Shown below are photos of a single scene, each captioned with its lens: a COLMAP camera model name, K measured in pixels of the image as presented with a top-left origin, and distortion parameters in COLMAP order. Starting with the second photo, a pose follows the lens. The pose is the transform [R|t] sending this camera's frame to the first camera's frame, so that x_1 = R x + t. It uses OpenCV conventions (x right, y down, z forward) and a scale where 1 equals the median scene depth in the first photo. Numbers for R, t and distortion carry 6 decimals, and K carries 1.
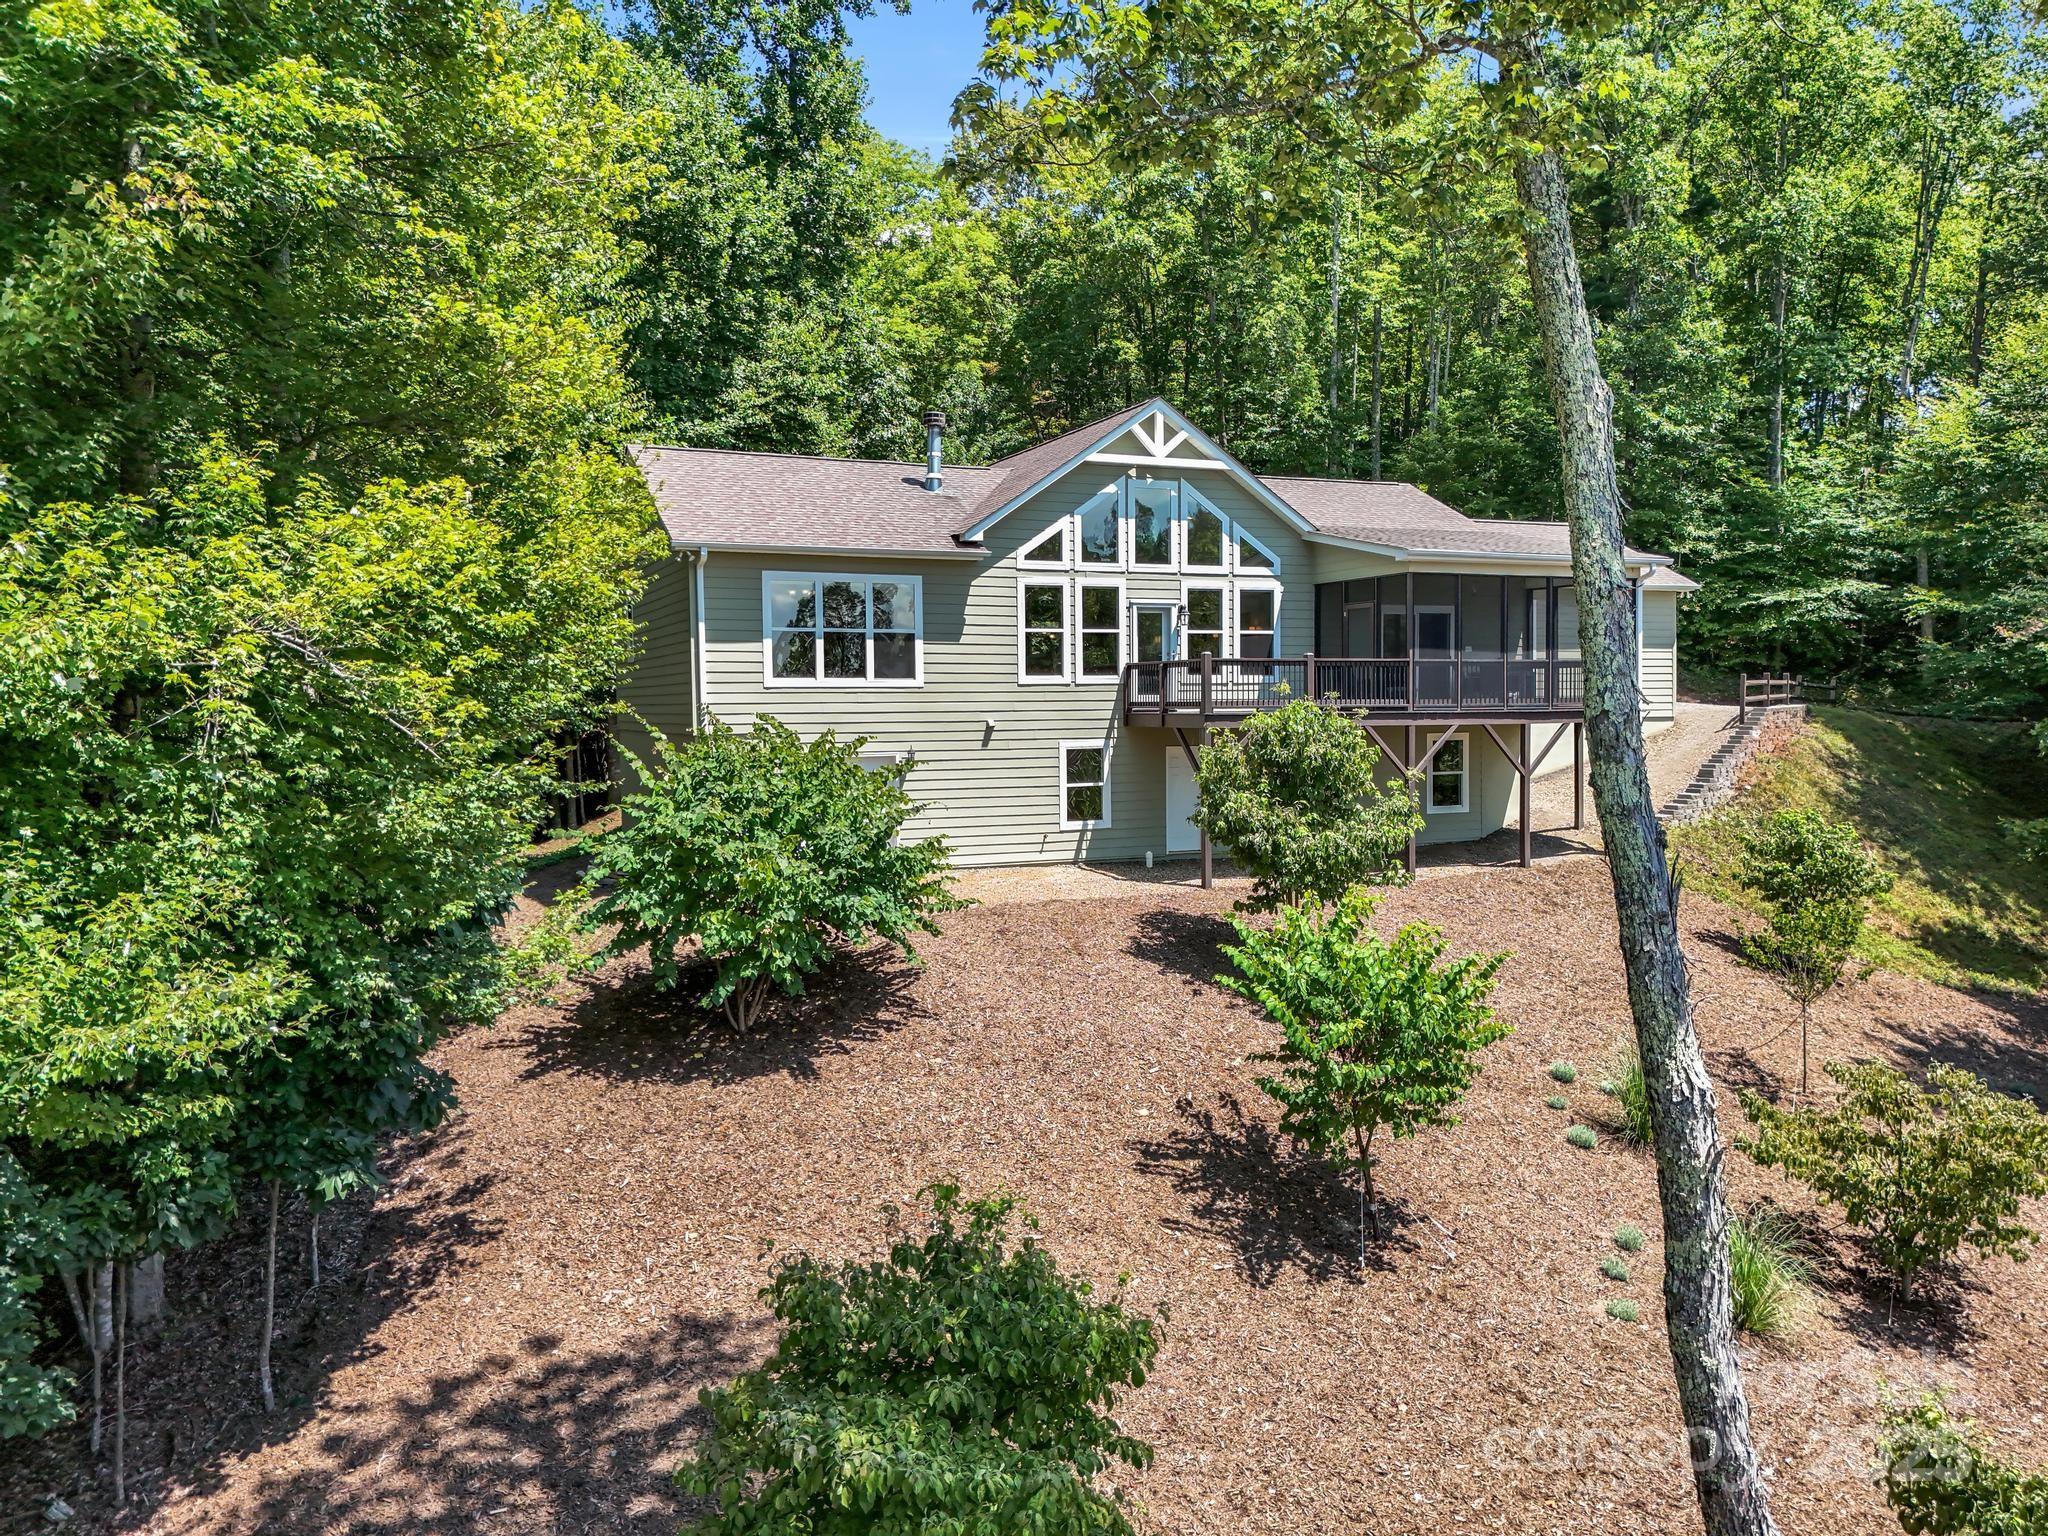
lens RADIAL K [[1479.6, 0, 1022.3], [0, 1479.6, 766.5], [0, 0, 1]] dist [0.088851, -0.001561]
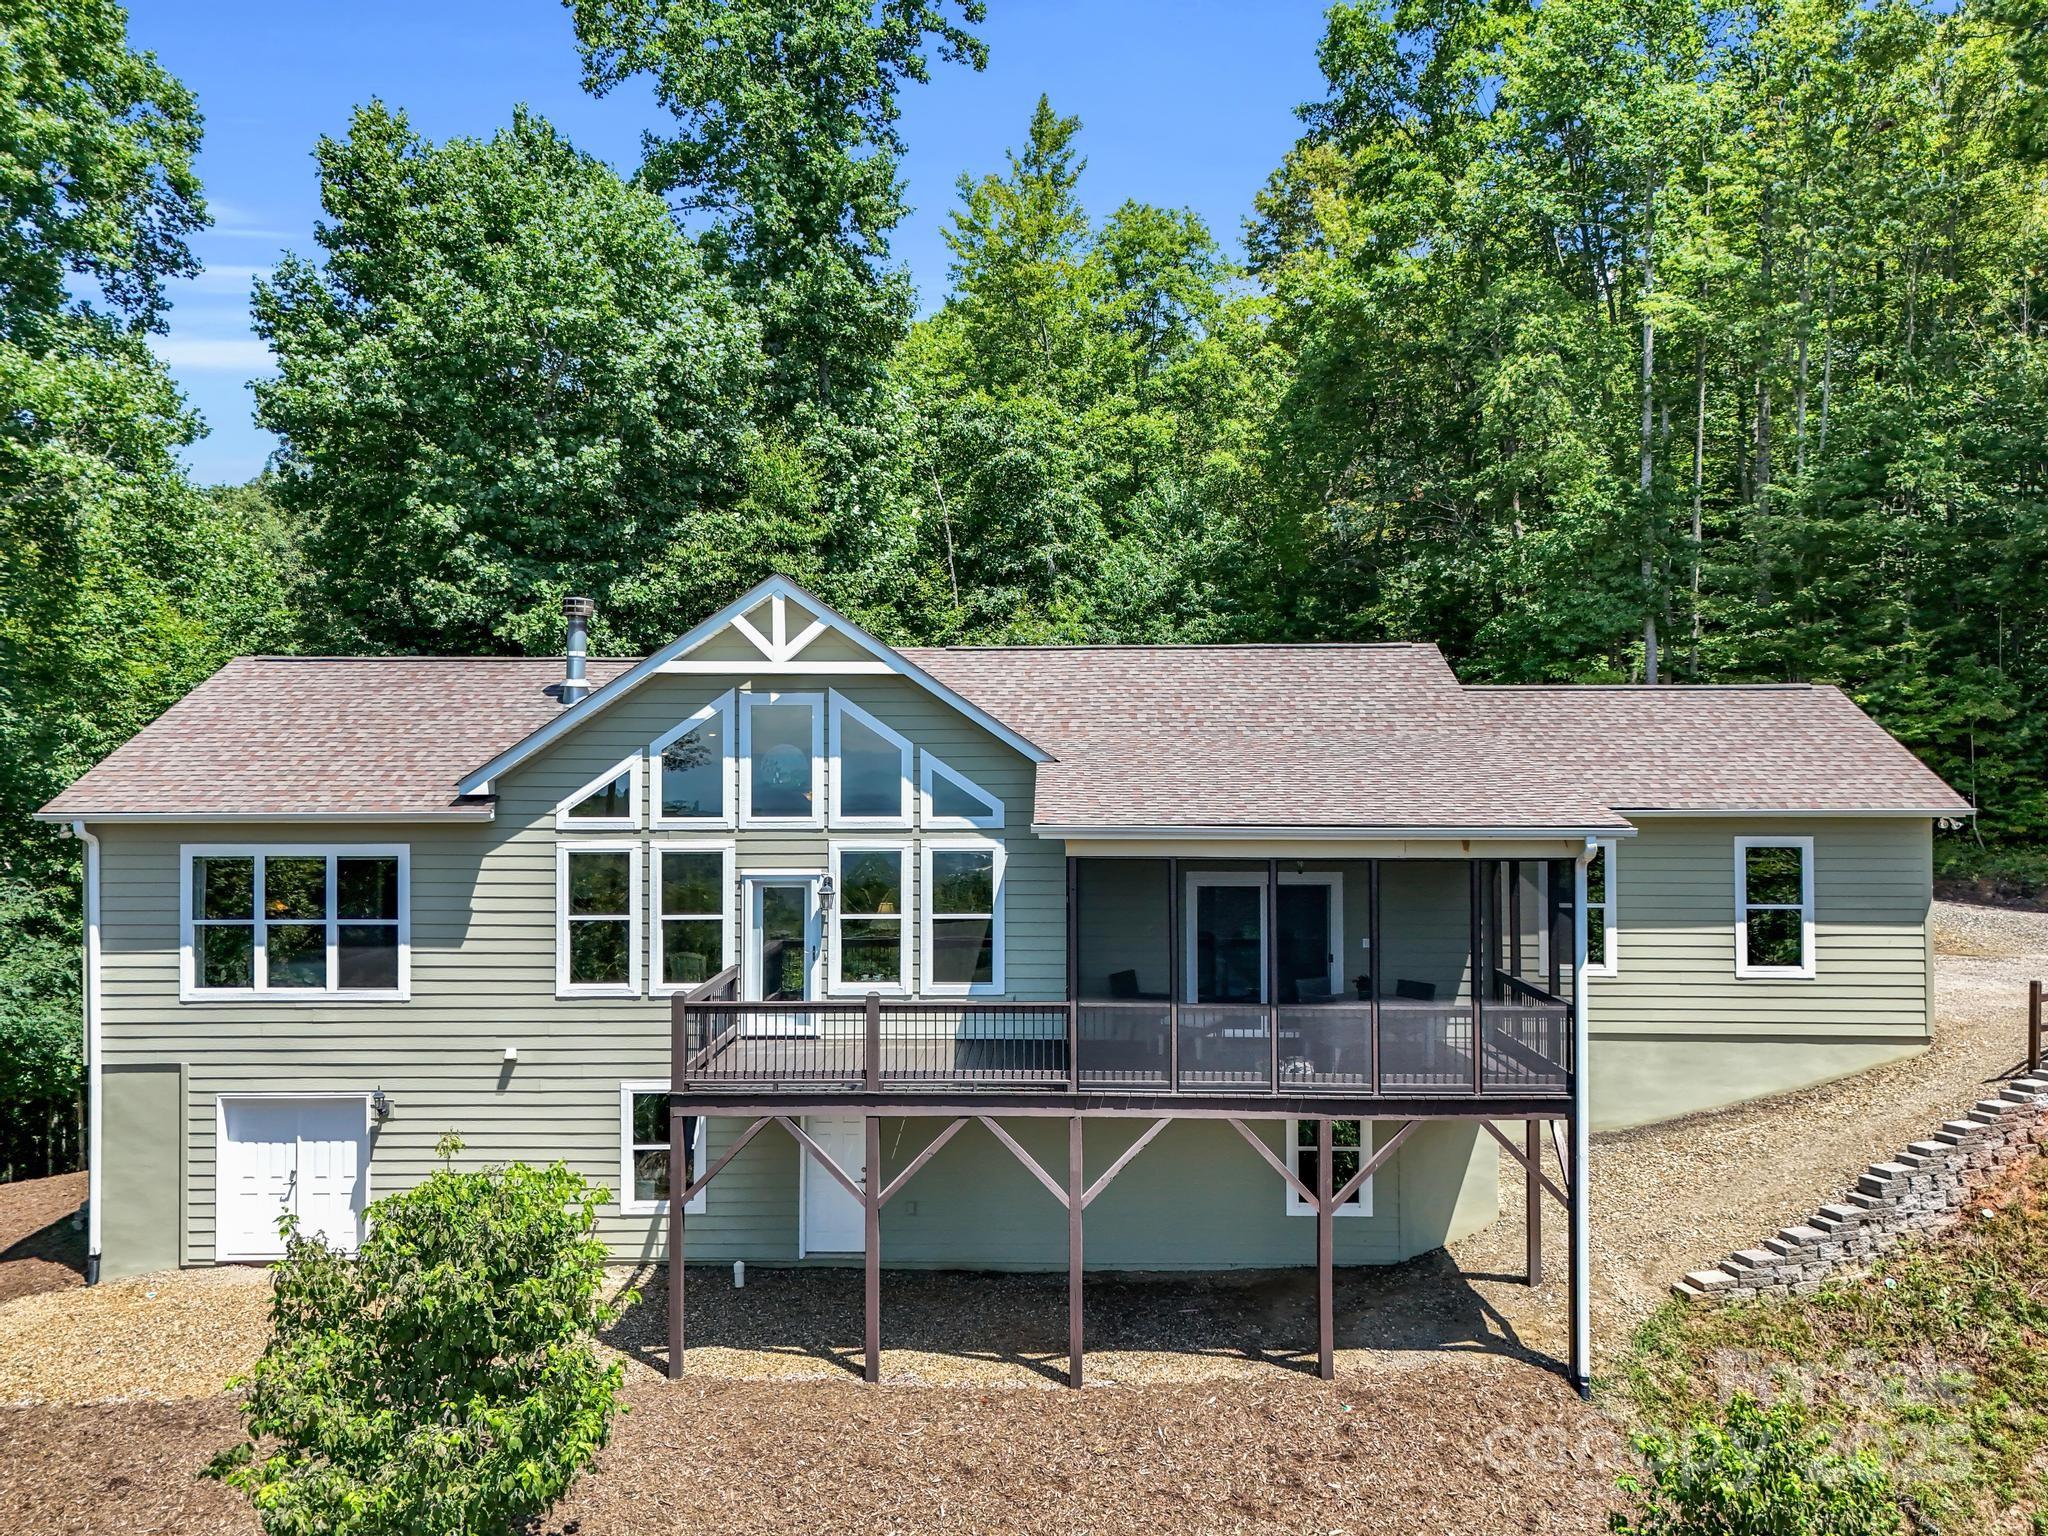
lens RADIAL K [[1479.6, 0, 1022.3], [0, 1479.6, 766.5], [0, 0, 1]] dist [0.088851, -0.001561]
pose [[0.916554, 0.010439, -0.399774, 0.459694], [-0.026350, 0.999063, -0.034324, -0.140442], [0.399041, 0.041994, 0.915971, 0.432909]]
